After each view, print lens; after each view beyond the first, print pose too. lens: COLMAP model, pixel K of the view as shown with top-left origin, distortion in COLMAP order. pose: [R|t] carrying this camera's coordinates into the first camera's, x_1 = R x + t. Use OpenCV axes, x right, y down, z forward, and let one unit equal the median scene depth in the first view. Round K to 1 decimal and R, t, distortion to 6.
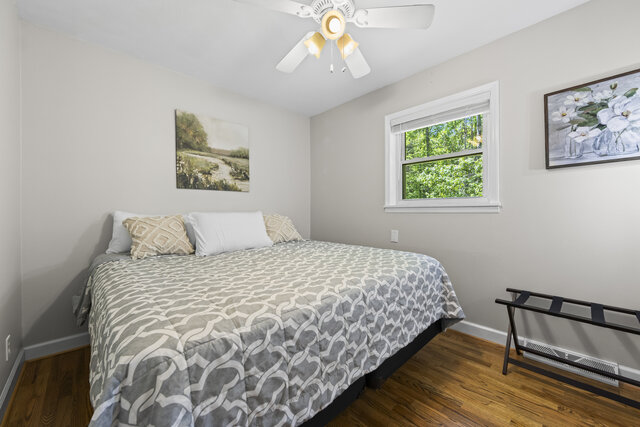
lens RADIAL K [[250.8, 0, 320.7], [0, 250.8, 211.3], [0, 0, 1]] dist [-0.001169, 0.000111]
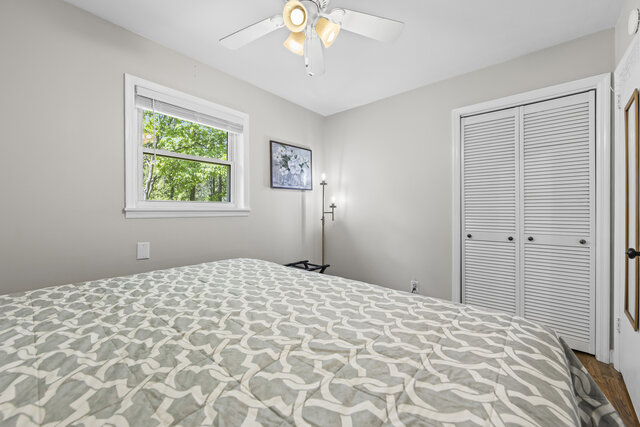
lens RADIAL K [[250.8, 0, 320.7], [0, 250.8, 211.3], [0, 0, 1]] dist [-0.001169, 0.000111]
pose [[-0.097523, -0.001282, 0.995232, -0.307636], [-0.004115, 0.999991, 0.000885, -0.010226], [-0.995225, -0.004009, -0.097528, 0.368911]]
